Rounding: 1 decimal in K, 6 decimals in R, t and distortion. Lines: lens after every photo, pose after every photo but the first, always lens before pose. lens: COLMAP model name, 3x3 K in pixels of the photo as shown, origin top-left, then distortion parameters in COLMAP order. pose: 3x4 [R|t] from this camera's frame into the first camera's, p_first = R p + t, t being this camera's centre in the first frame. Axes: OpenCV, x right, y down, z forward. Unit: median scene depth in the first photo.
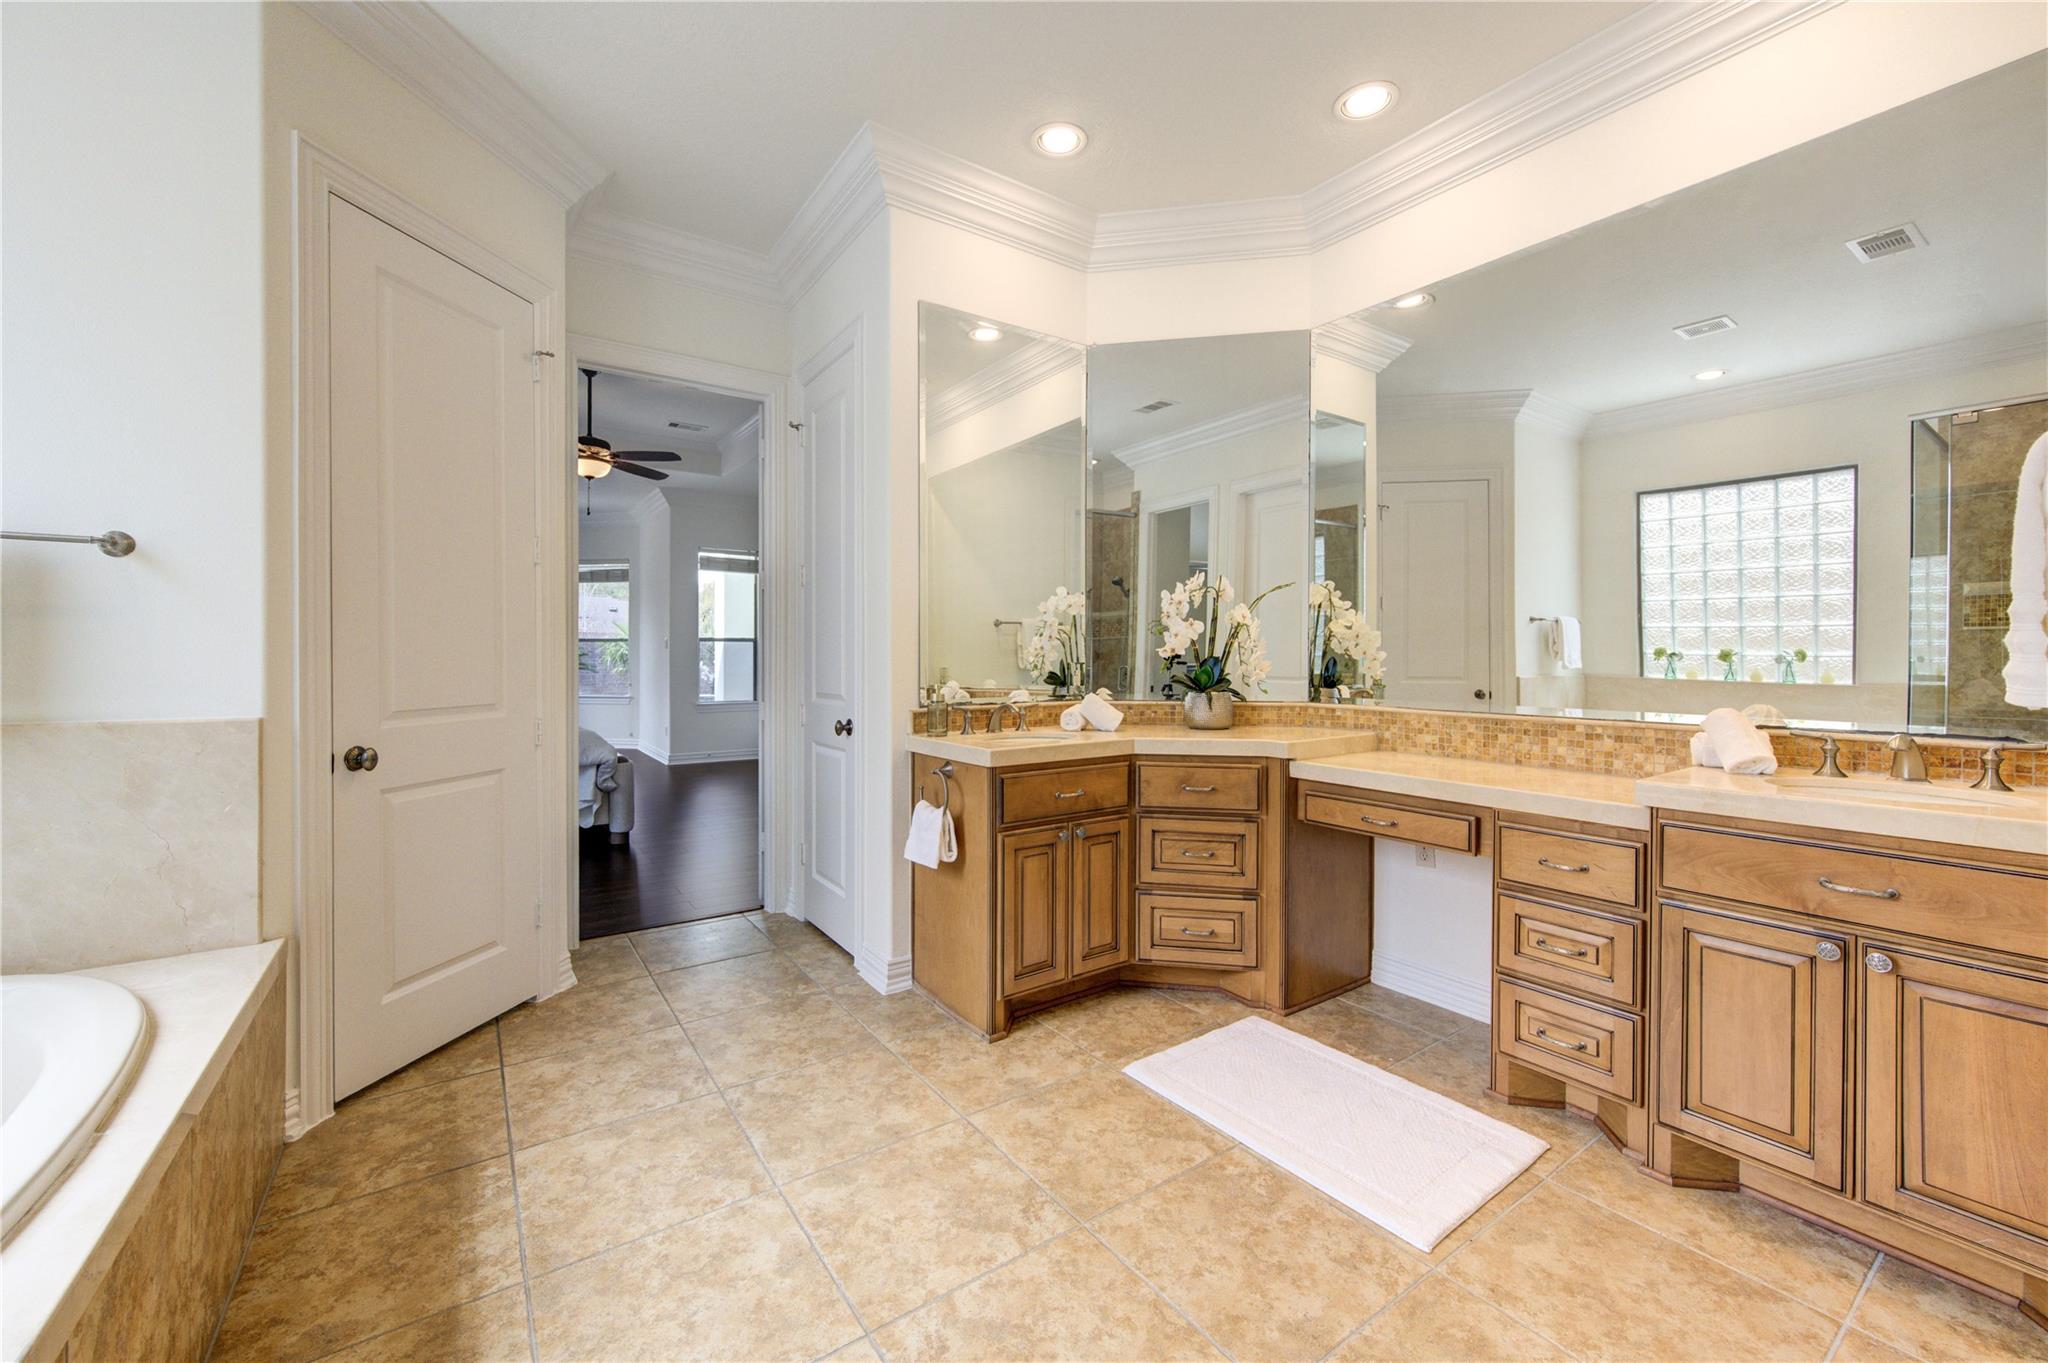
lens RADIAL K [[804.1, 0, 1008.2], [0, 804.1, 665.1], [0, 0, 1]] dist [-0.001231, -0.000302]
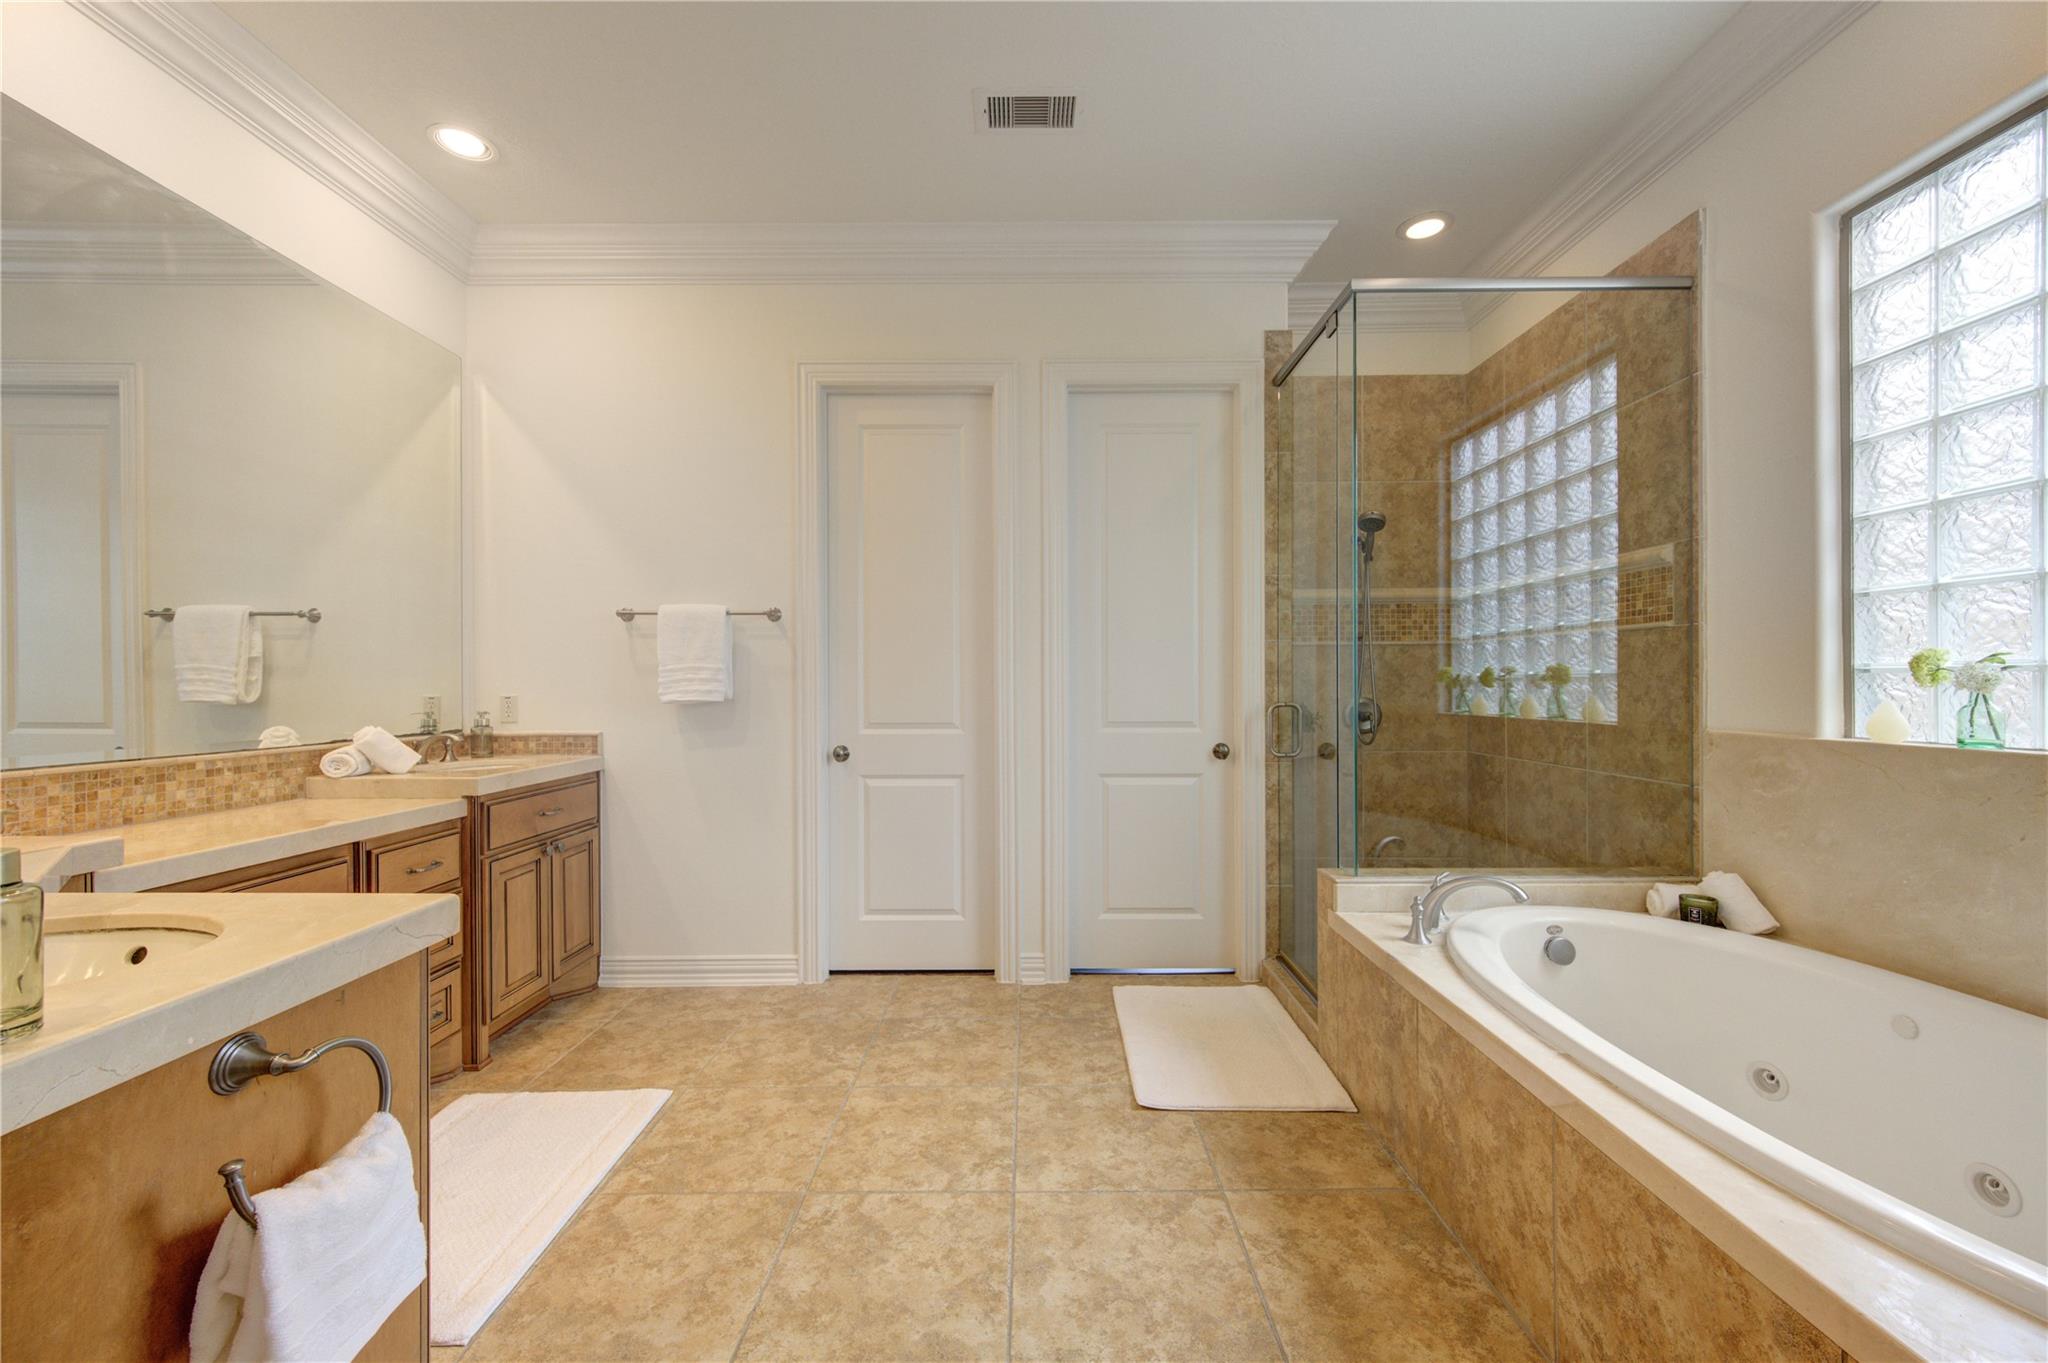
lens RADIAL K [[804.1, 0, 1017.3], [0, 804.1, 683.6], [0, 0, 1]] dist [-0.001231, -0.000302]
pose [[-0.821166, 0.001691, 0.570688, -0.654737], [0.007264, 0.999946, 0.007490, -0.015340], [-0.570644, 0.010296, -0.821133, 1.446858]]
